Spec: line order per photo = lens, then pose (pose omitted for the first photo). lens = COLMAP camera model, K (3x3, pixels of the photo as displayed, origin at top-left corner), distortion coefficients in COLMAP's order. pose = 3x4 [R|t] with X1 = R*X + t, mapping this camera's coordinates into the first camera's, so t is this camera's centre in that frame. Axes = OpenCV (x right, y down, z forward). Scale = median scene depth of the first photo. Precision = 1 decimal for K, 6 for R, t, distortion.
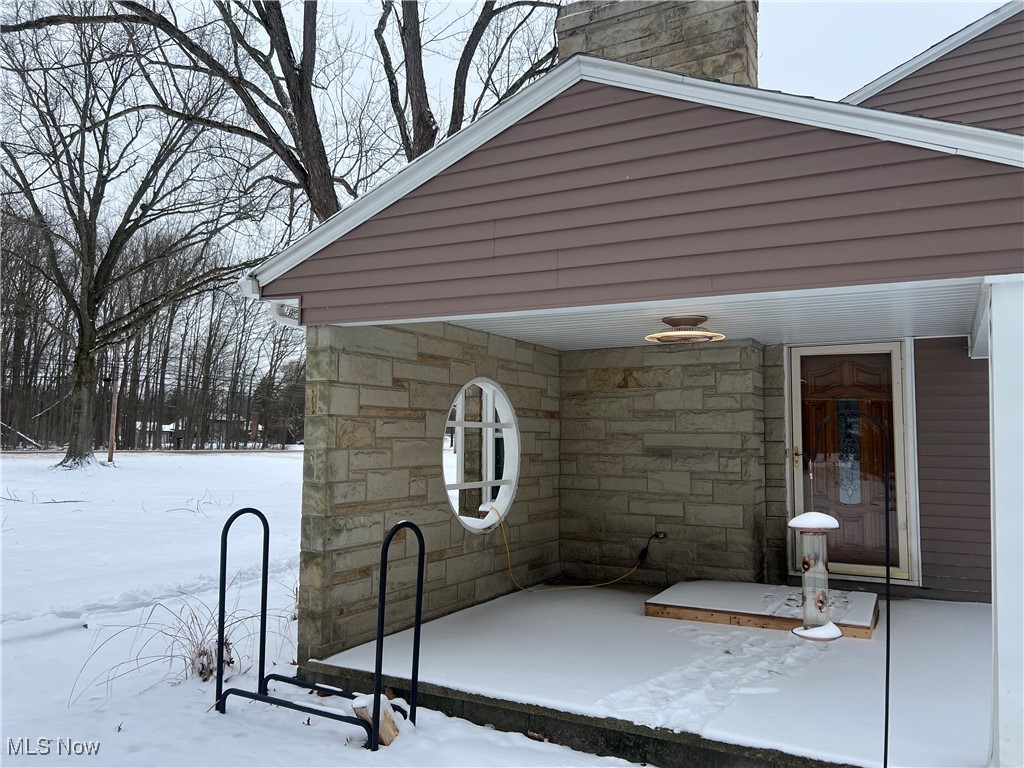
lens RADIAL K [[782.7, 0, 520.7], [0, 782.7, 398.2], [0, 0, 1]] dist [0.073729, -0.093106]
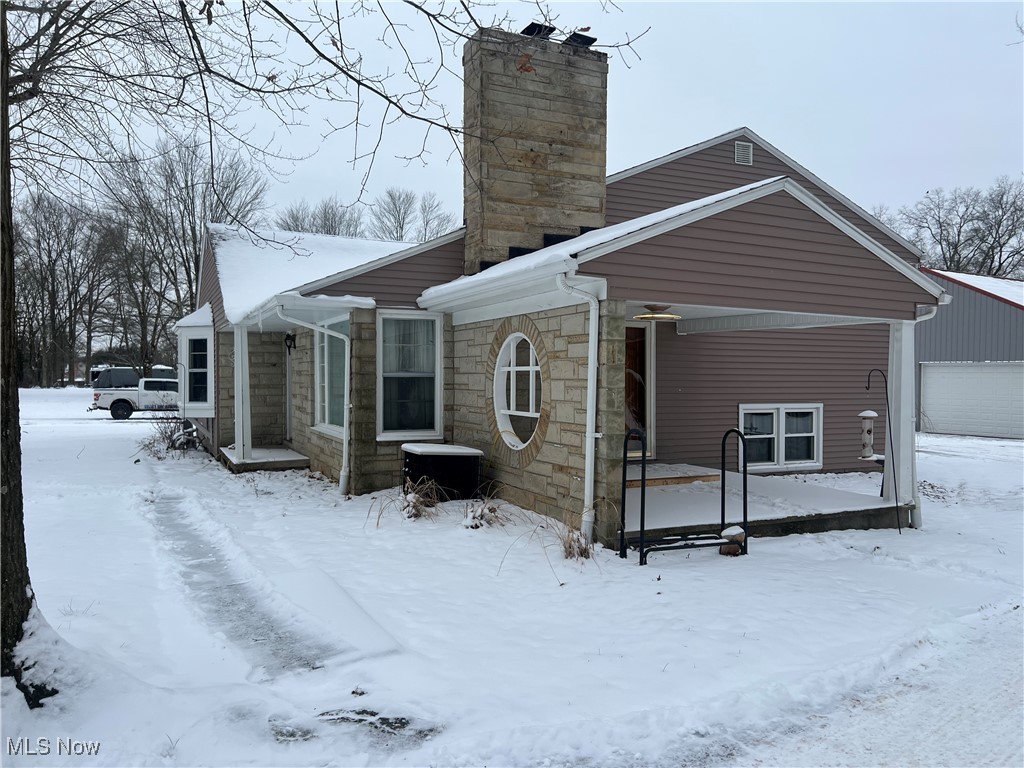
lens RADIAL K [[782.7, 0, 520.7], [0, 782.7, 398.2], [0, 0, 1]] dist [0.073729, -0.093106]
pose [[0.570084, -0.022517, 0.821278, -1.526028], [-0.049396, 0.996877, 0.061619, 0.005182], [-0.820100, -0.075696, 0.567191, 0.340588]]
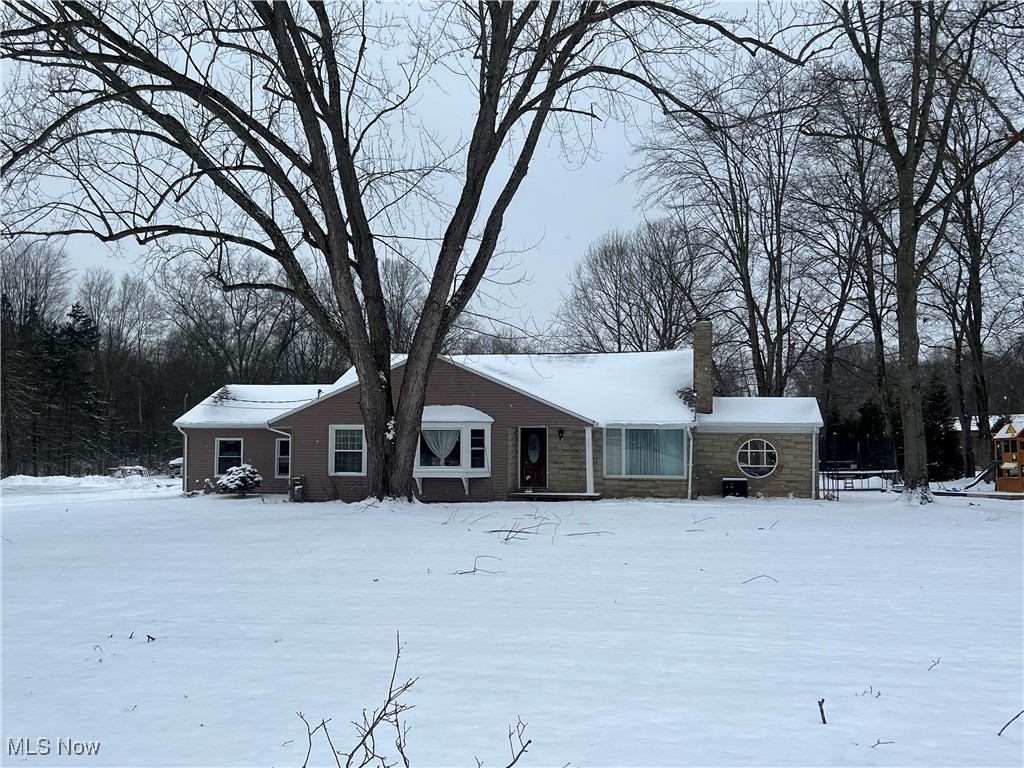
lens RADIAL K [[1076.1, 0, 512.0], [0, 1076.1, 384.0], [0, 0, 1]] dist [0.116762, 0.003915]
pose [[-0.330391, 0.046786, 0.942684, -6.496810], [-0.060448, 0.995671, -0.070602, 0.218350], [-0.941906, -0.080310, -0.326133, 5.399128]]
